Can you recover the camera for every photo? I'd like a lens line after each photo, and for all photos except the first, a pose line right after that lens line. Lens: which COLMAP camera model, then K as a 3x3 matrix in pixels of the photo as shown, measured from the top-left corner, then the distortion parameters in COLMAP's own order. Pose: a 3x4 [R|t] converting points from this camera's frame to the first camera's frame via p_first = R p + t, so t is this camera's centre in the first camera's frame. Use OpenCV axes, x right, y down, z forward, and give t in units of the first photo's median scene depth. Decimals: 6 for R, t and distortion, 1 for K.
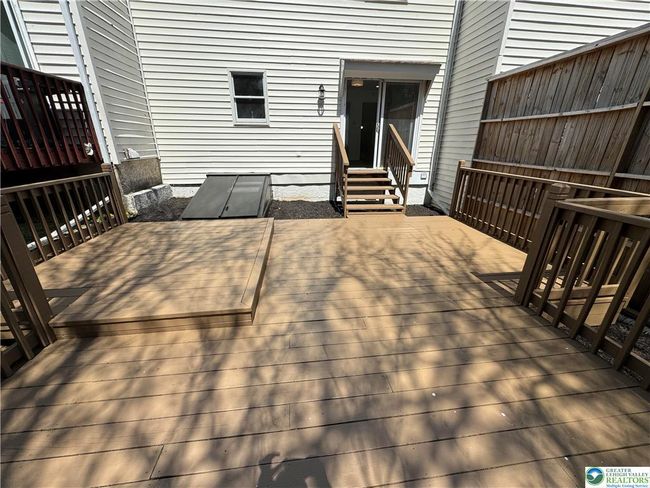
lens RADIAL K [[260.2, 0, 324.6], [0, 260.2, 245.2], [0, 0, 1]] dist [-0.003681, 0.000553]
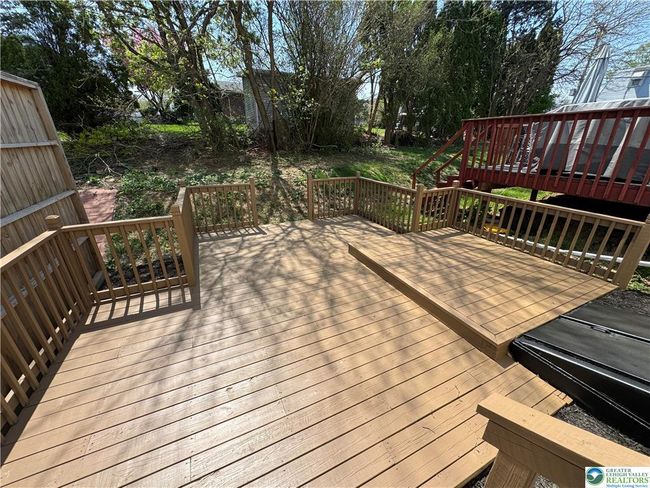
lens RADIAL K [[260.2, 0, 327.1], [0, 260.2, 245.0], [0, 0, 1]] dist [-0.003681, 0.000553]
pose [[-0.949786, 0.108119, -0.293626, 0.340522], [-0.122910, 0.734058, 0.667871, -0.764471], [0.287748, 0.670424, -0.683910, 1.574697]]
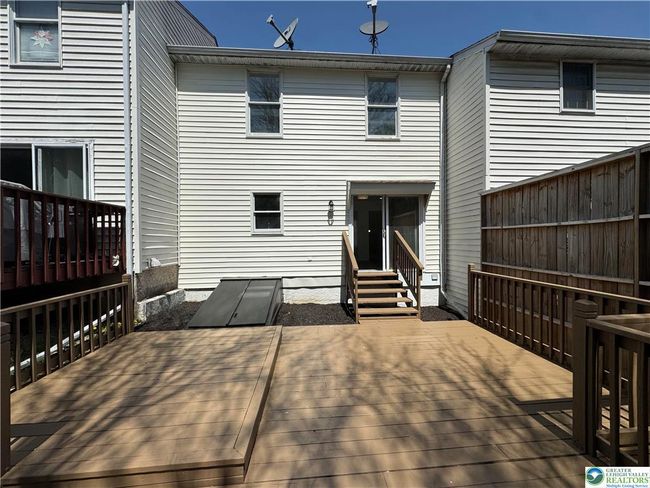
lens RADIAL K [[260.2, 0, 324.9], [0, 260.2, 243.9], [0, 0, 1]] dist [-0.003681, 0.000553]
pose [[0.998875, -0.018436, -0.043687, 0.013779], [0.001728, 0.934863, -0.355004, -0.064263], [0.047386, 0.354530, 0.933843, 0.008483]]
